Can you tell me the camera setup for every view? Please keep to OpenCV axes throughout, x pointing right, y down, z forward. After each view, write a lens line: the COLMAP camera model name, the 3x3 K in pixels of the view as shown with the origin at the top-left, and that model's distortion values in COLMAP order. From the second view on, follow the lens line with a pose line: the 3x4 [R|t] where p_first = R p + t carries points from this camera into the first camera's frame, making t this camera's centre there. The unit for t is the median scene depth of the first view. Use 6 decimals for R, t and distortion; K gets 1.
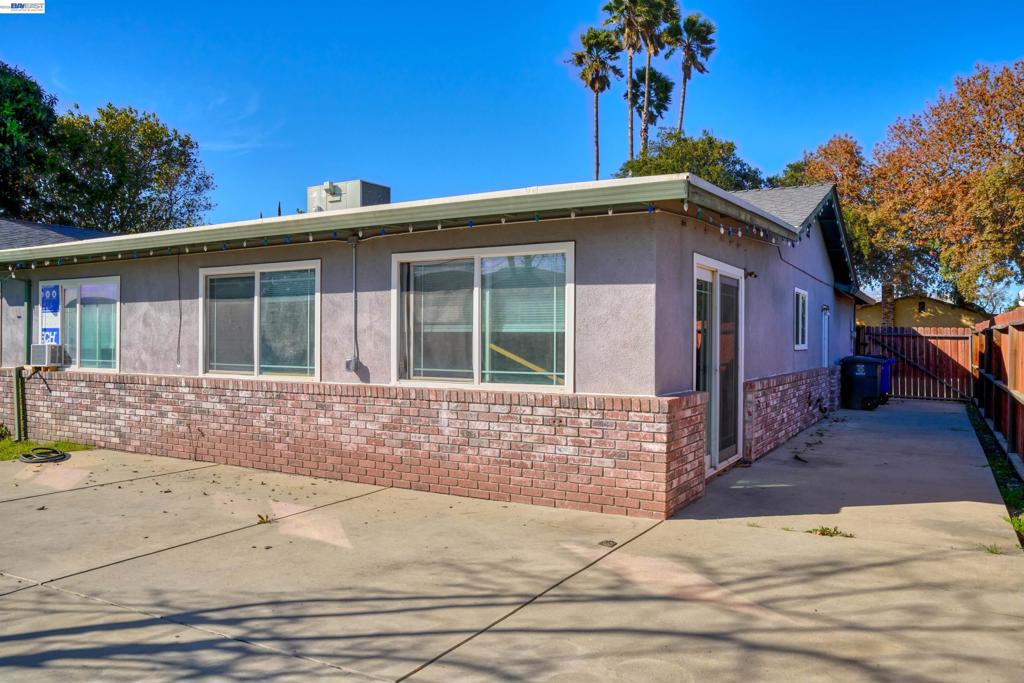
lens RADIAL K [[767.8, 0, 512.4], [0, 767.8, 343.3], [0, 0, 1]] dist [-0.022688, 0.009379]
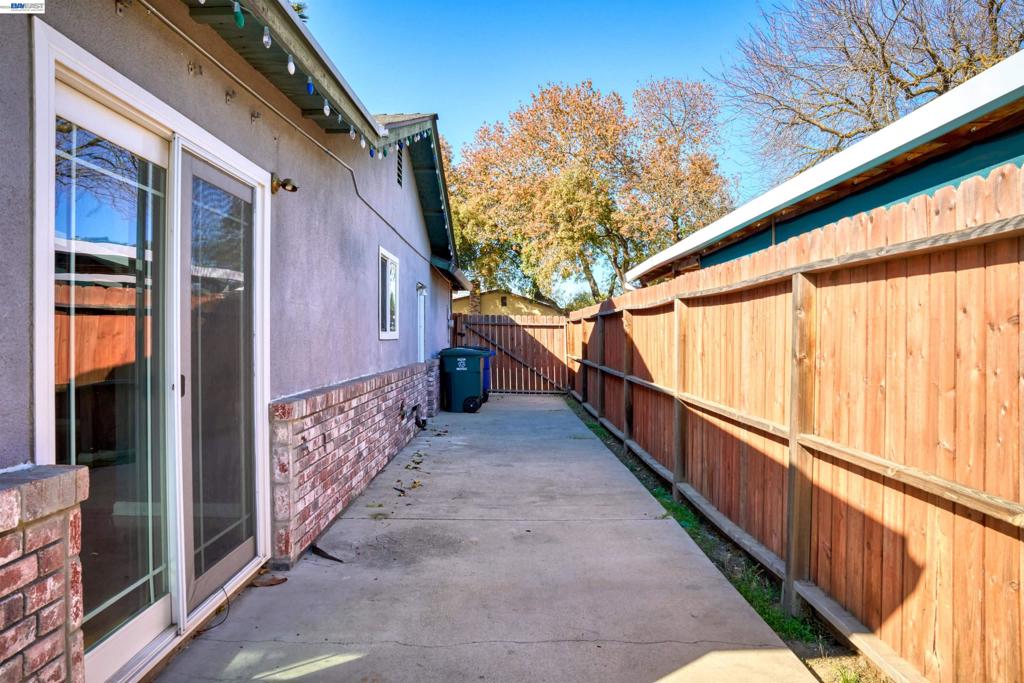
lens RADIAL K [[738.5, 0, 514.0], [0, 738.5, 343.0], [0, 0, 1]] dist [-0.072486, 0.023402]
pose [[0.869419, -0.012489, 0.493917, 0.150020], [0.009283, 0.999917, 0.008942, 0.006957], [-0.493988, -0.003189, 0.869463, 0.376135]]
